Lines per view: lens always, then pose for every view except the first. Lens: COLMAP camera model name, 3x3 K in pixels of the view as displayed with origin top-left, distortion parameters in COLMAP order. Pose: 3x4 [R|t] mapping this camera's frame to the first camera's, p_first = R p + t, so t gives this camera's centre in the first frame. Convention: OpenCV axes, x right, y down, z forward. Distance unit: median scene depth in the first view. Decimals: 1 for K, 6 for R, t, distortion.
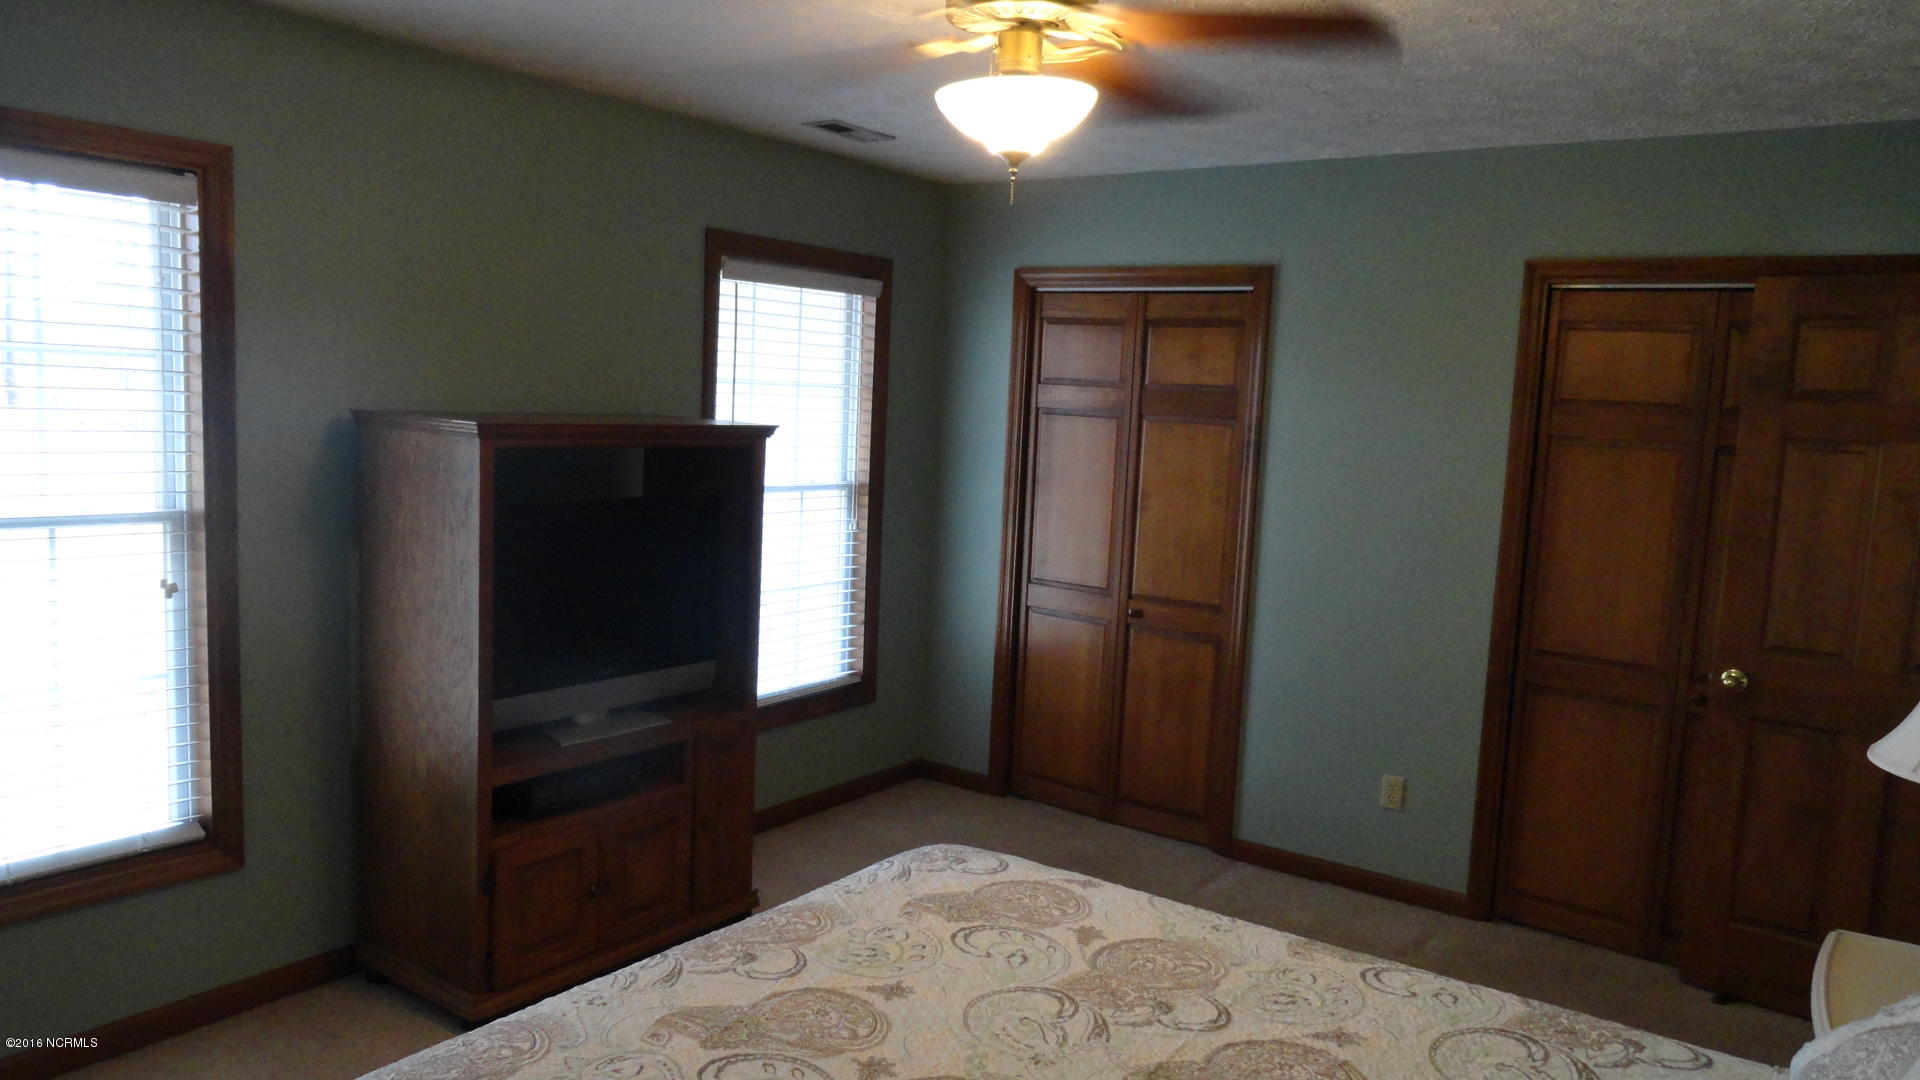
lens RADIAL K [[1337.9, 0, 968.8], [0, 1337.9, 548.3], [0, 0, 1]] dist [0.001353, -0.007247]
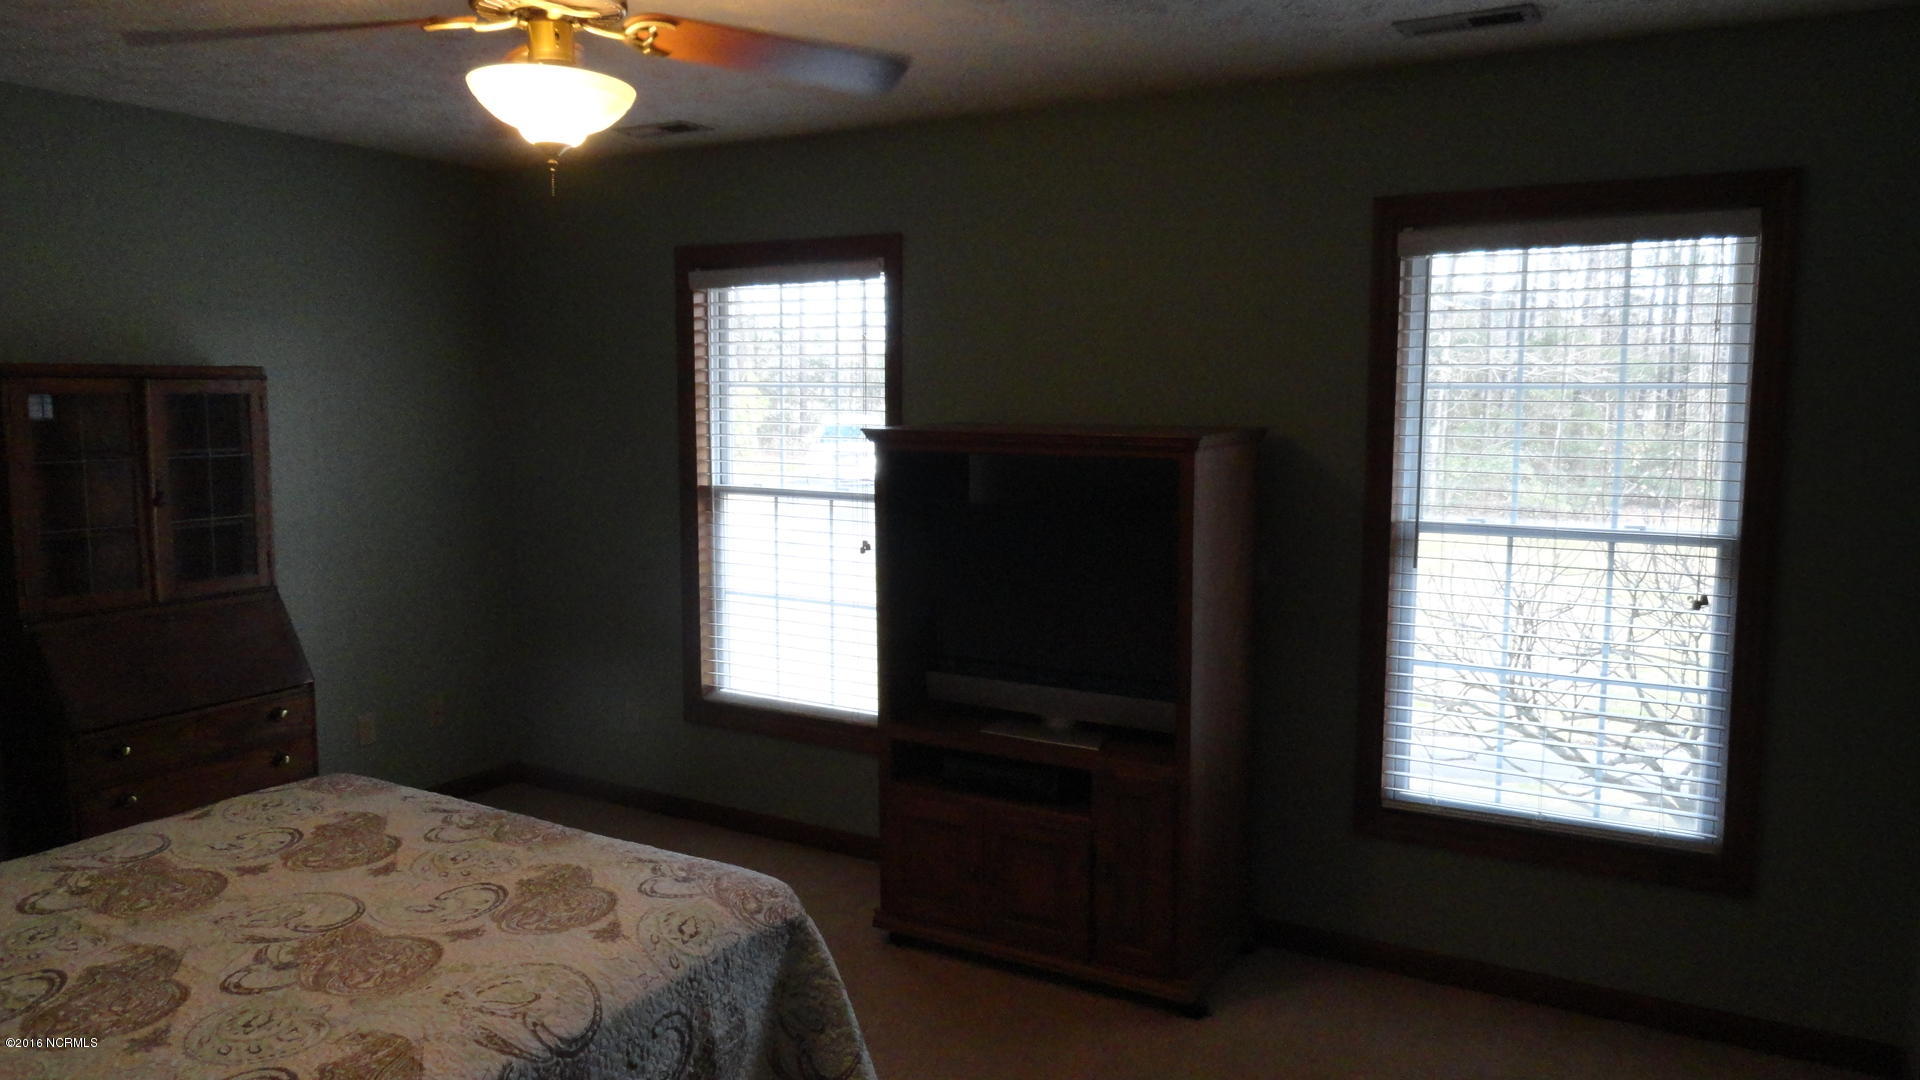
lens RADIAL K [[1337.9, 0, 965.5], [0, 1337.9, 542.7], [0, 0, 1]] dist [0.001353, -0.007247]
pose [[0.073509, 0.062695, -0.995322, 1.097651], [-0.117190, 0.991651, 0.053809, -0.086637], [0.990385, 0.112687, 0.080242, 1.299996]]
